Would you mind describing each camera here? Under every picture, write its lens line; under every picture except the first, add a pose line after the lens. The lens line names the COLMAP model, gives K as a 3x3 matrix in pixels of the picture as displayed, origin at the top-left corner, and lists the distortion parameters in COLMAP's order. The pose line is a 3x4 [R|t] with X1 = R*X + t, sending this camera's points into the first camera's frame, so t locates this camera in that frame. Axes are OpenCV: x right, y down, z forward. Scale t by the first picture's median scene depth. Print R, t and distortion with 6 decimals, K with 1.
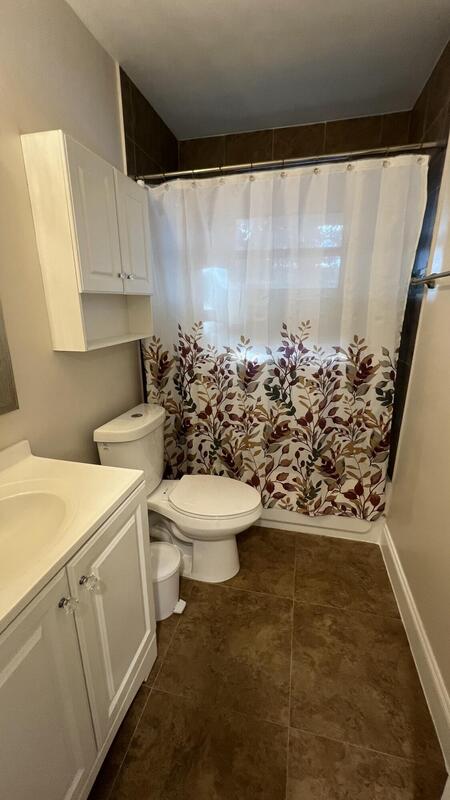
lens RADIAL K [[319.1, 0, 226.2], [0, 319.1, 398.6], [0, 0, 1]] dist [-0.001669, 0.000062]
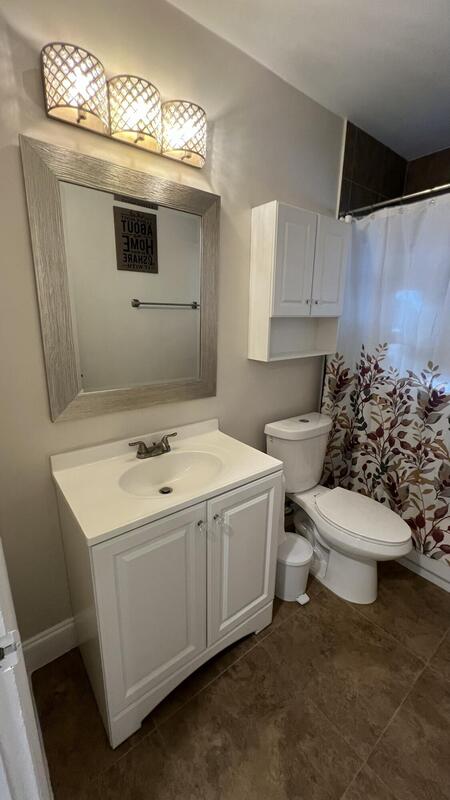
lens RADIAL K [[319.1, 0, 226.2], [0, 319.1, 398.6], [0, 0, 1]] dist [-0.001669, 0.000062]
pose [[0.781860, 0.169231, -0.600047, 0.155534], [-0.190081, 0.981337, 0.029091, -0.004658], [0.593771, 0.091312, 0.799436, -0.079254]]
